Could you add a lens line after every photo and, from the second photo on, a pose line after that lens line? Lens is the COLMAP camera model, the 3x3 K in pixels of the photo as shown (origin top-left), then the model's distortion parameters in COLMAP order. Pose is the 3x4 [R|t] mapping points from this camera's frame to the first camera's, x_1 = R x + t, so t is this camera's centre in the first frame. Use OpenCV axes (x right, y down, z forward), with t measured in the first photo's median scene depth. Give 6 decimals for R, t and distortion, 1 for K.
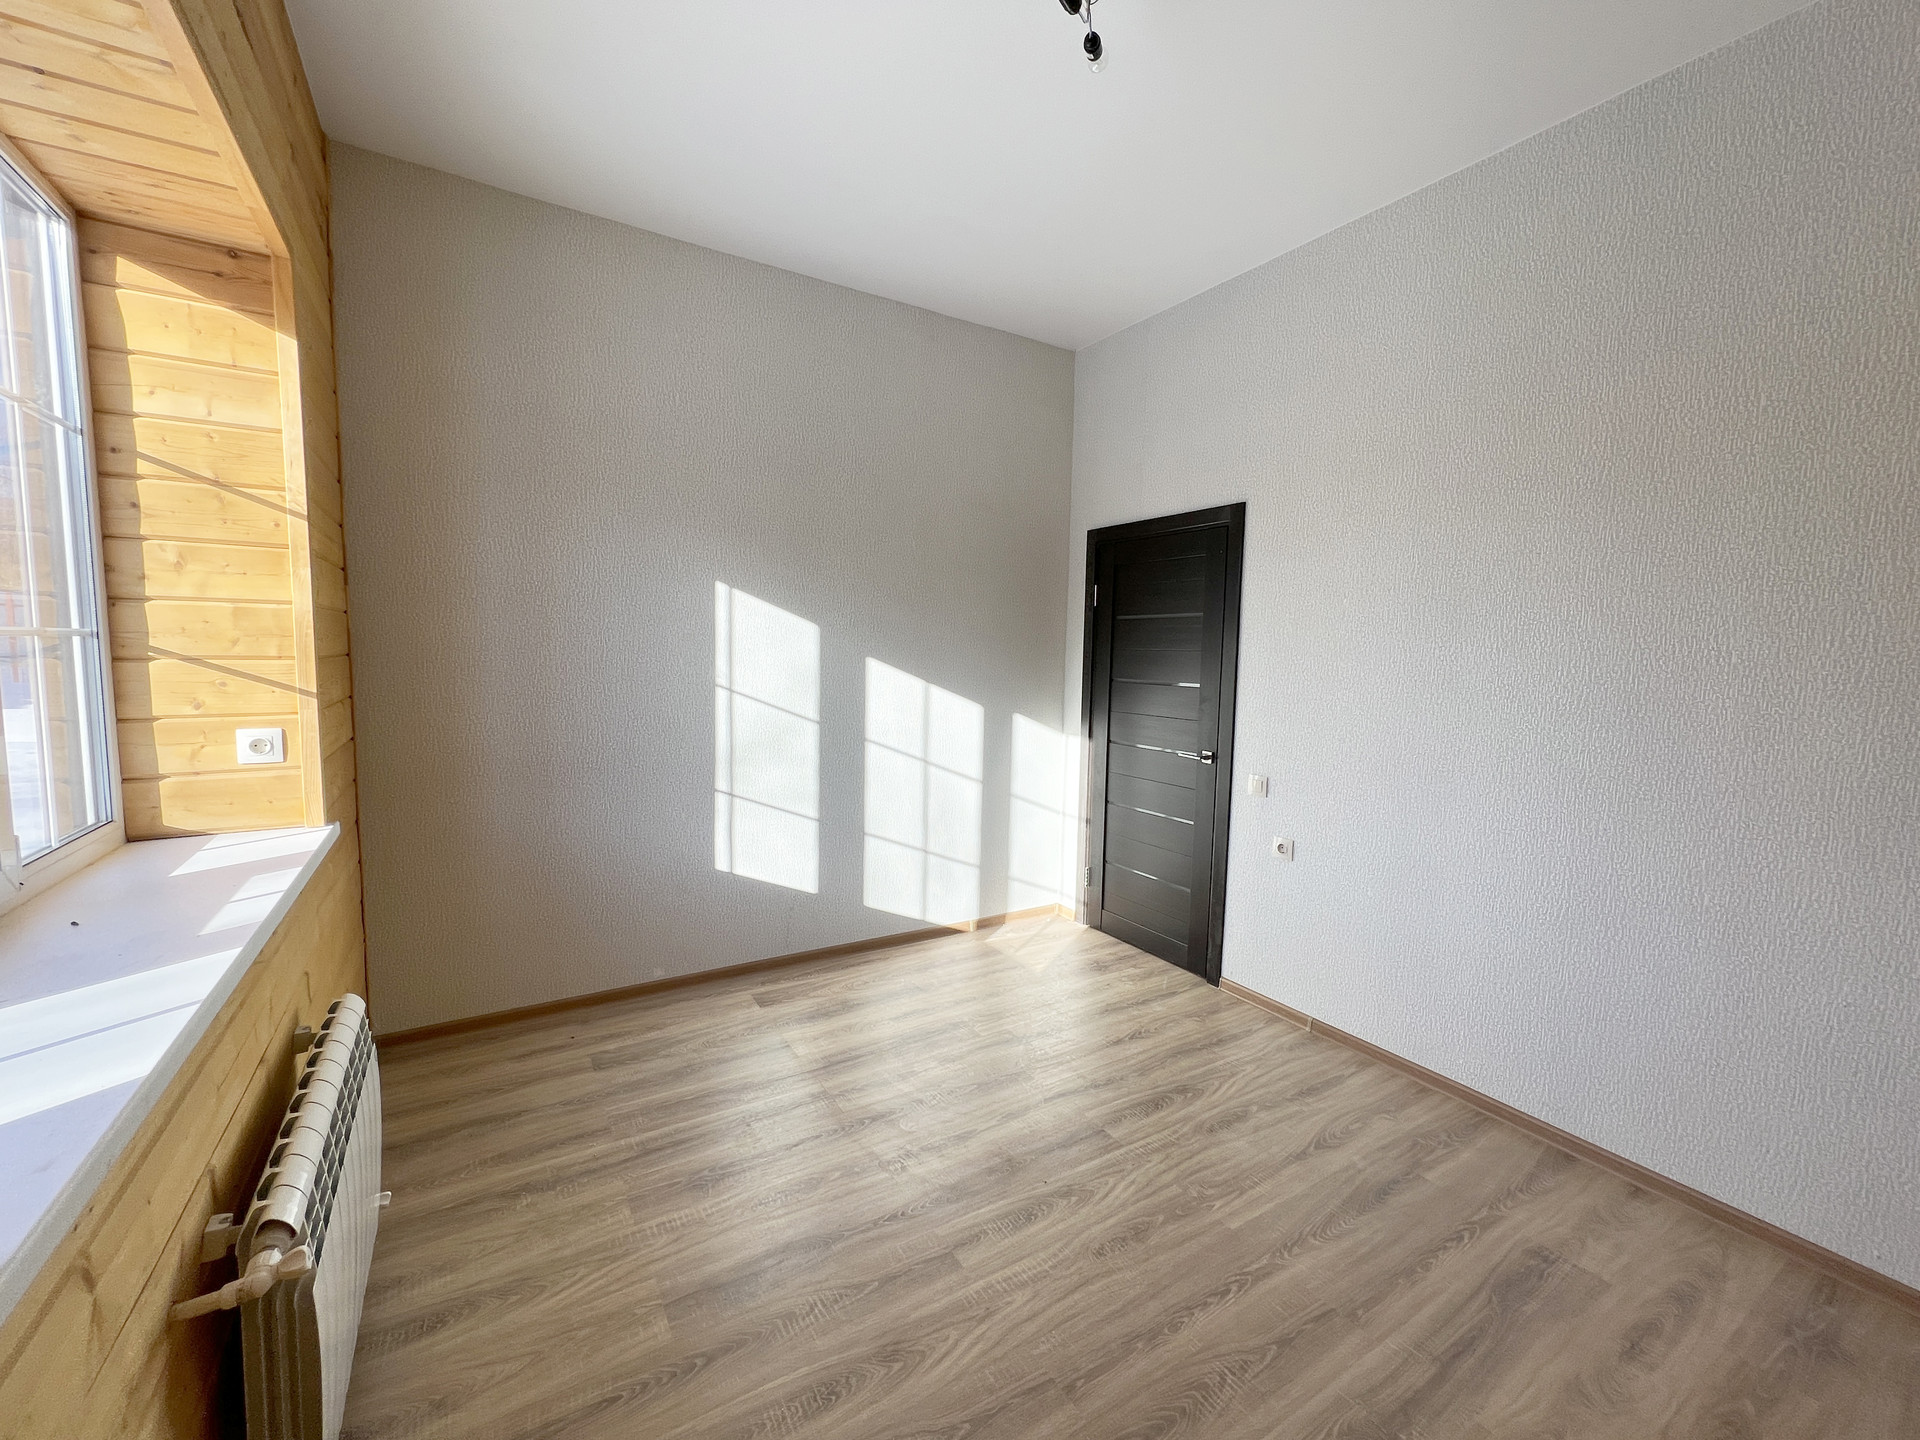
lens RADIAL K [[782.1, 0, 960.0], [0, 782.1, 720.0], [0, 0, 1]] dist [-0.001283, 0.000085]
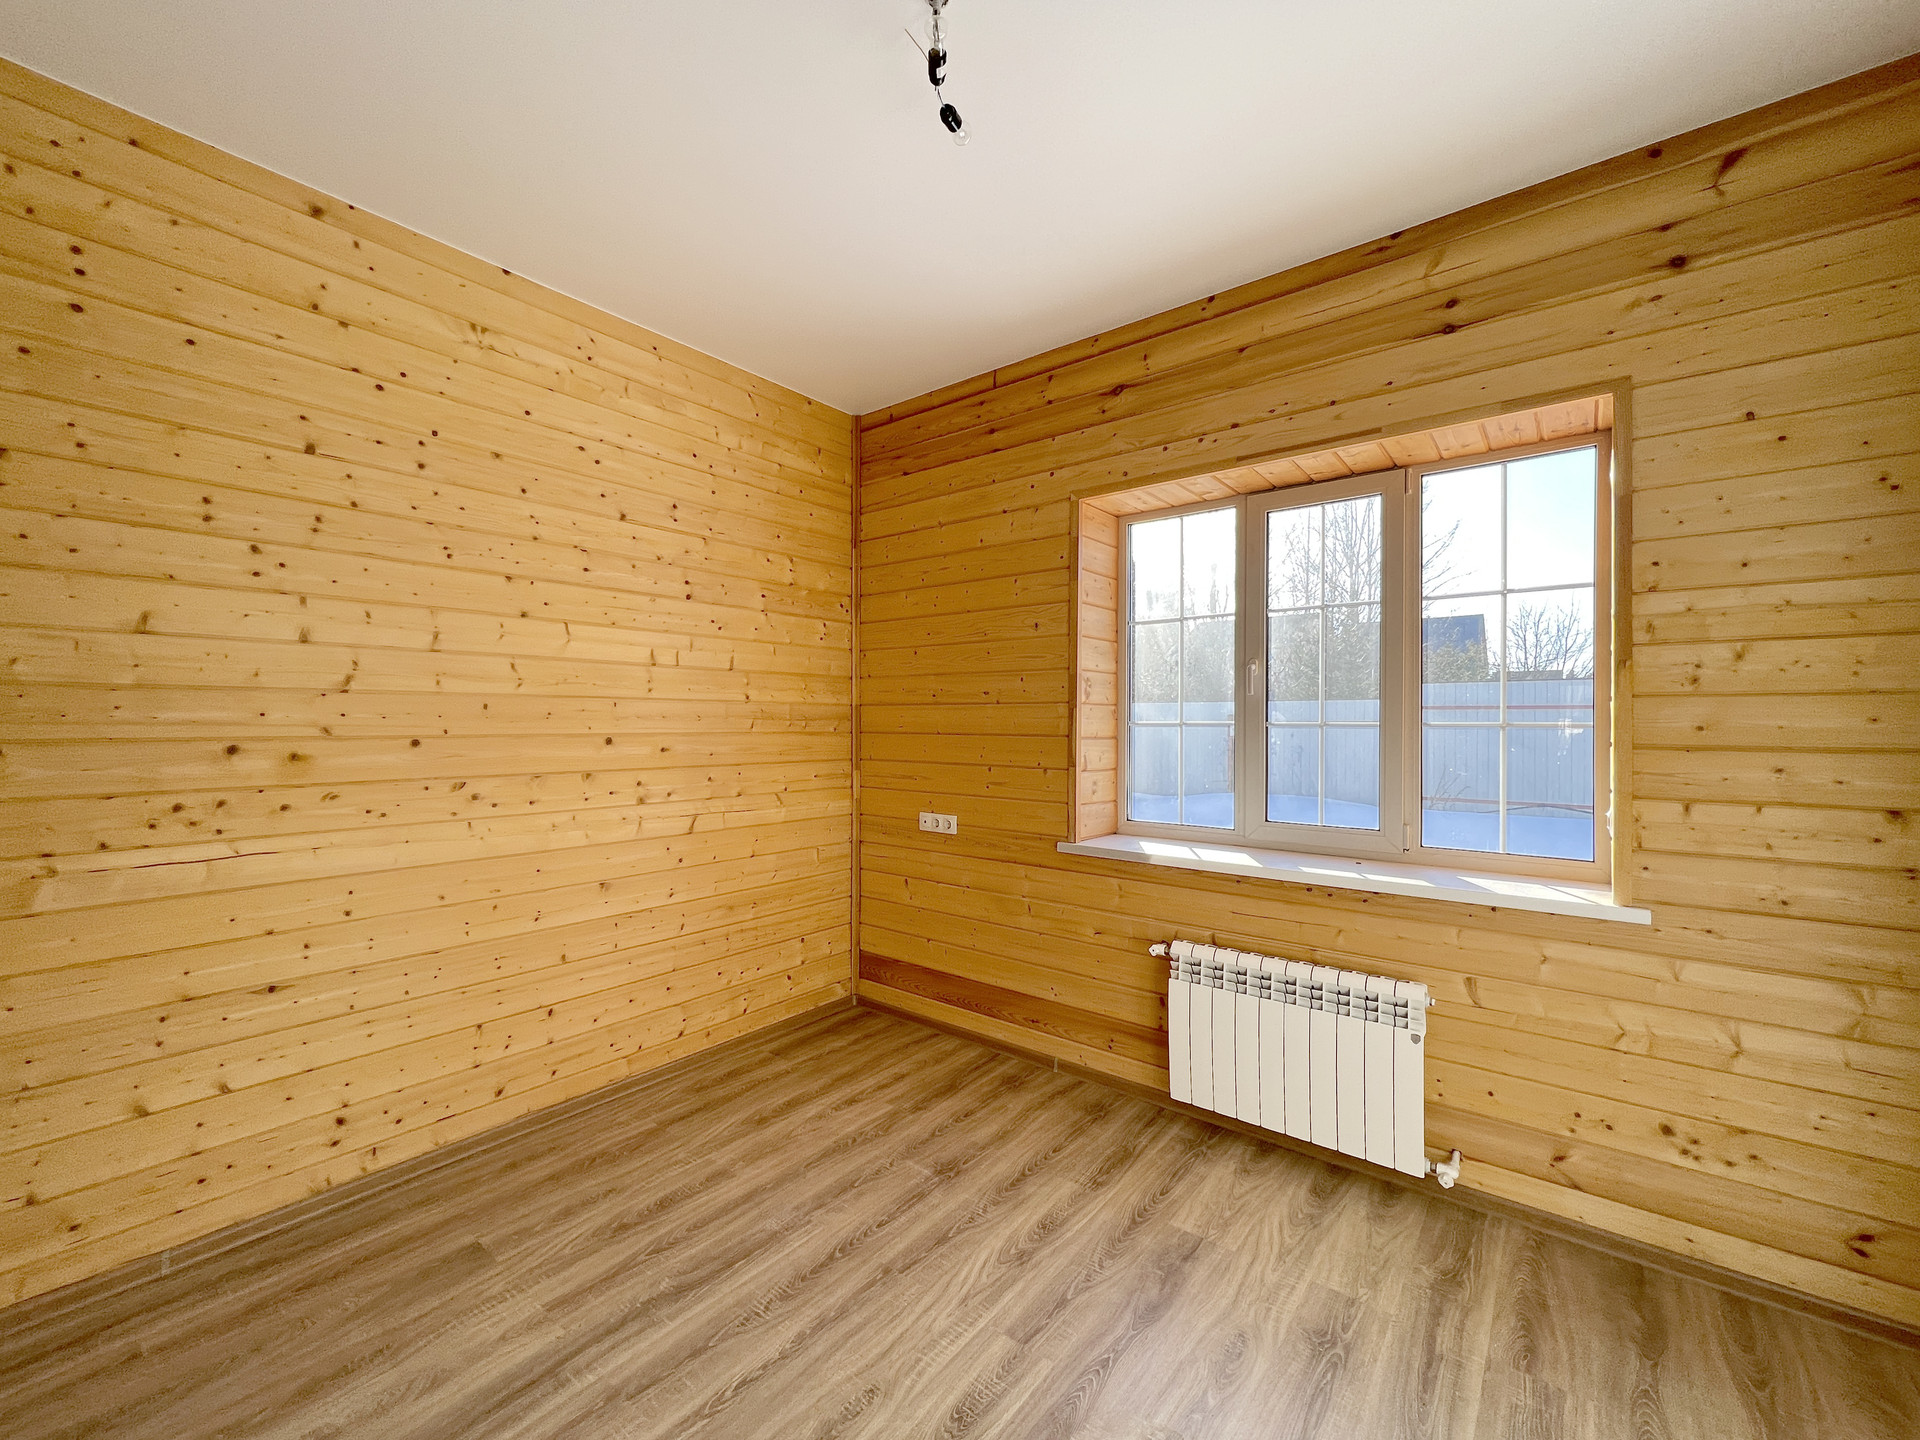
lens RADIAL K [[774.9, 0, 960.0], [0, 774.9, 720.0], [0, 0, 1]] dist [-0.000810, 0.000133]
pose [[-0.941061, -0.025992, -0.337236, 0.408948], [-0.055290, 0.995453, 0.077565, -0.157431], [0.333686, 0.091639, -0.938219, 1.821332]]
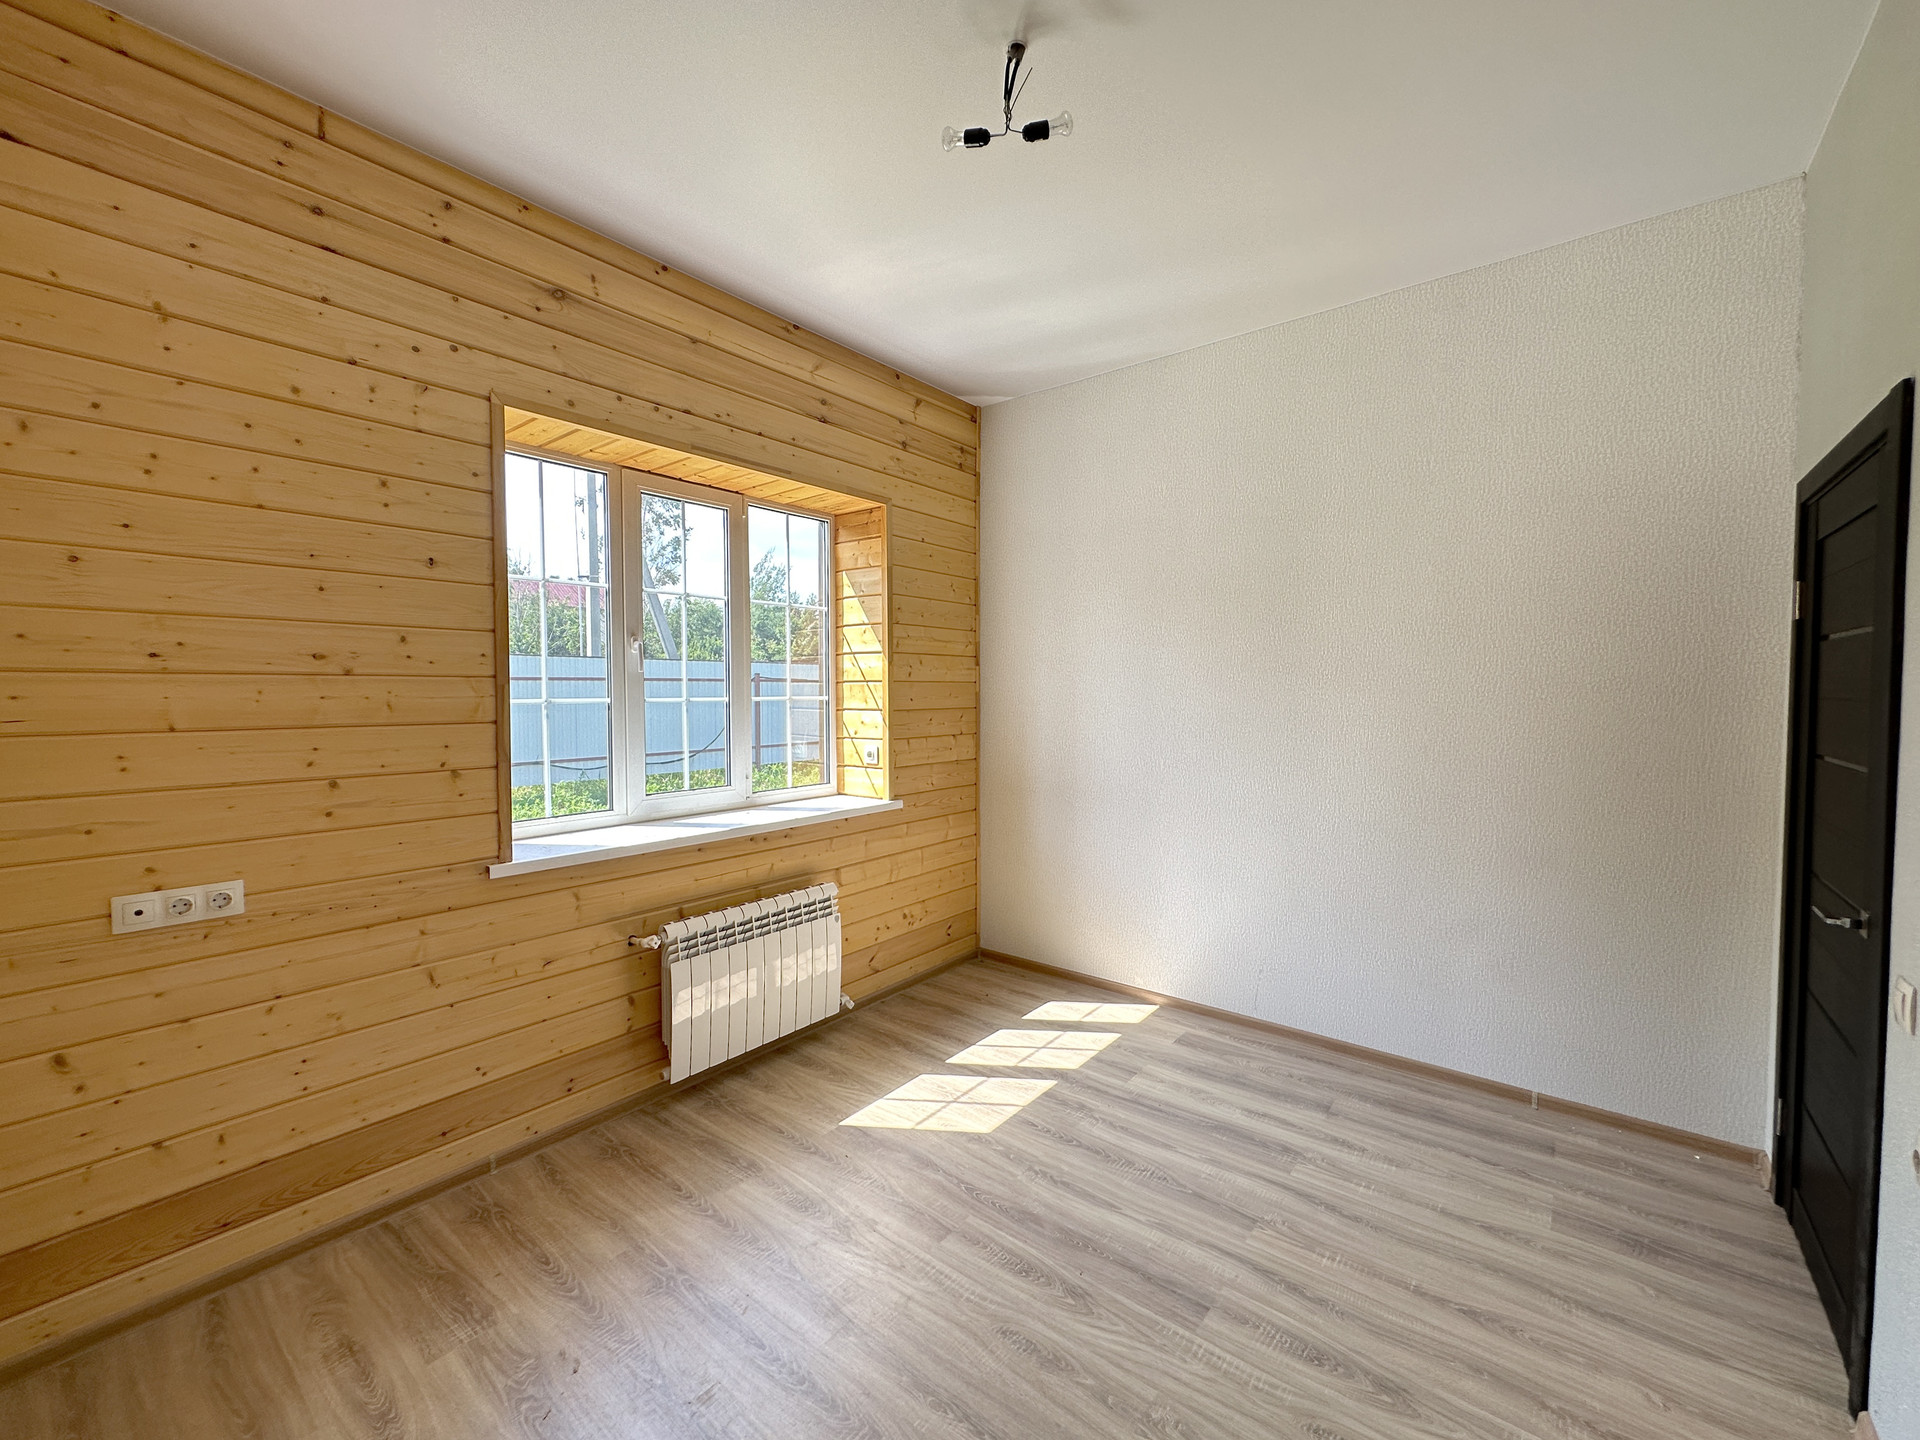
lens RADIAL K [[783.0, 0, 950.4], [0, 783.0, 720.0], [0, 0, 1]] dist [0.000582, 0.000098]
pose [[0.322108, 0.012829, -0.946616, 1.069438], [-0.076921, 0.996957, -0.012663, -0.046089], [0.943573, 0.076894, 0.322114, 0.581807]]
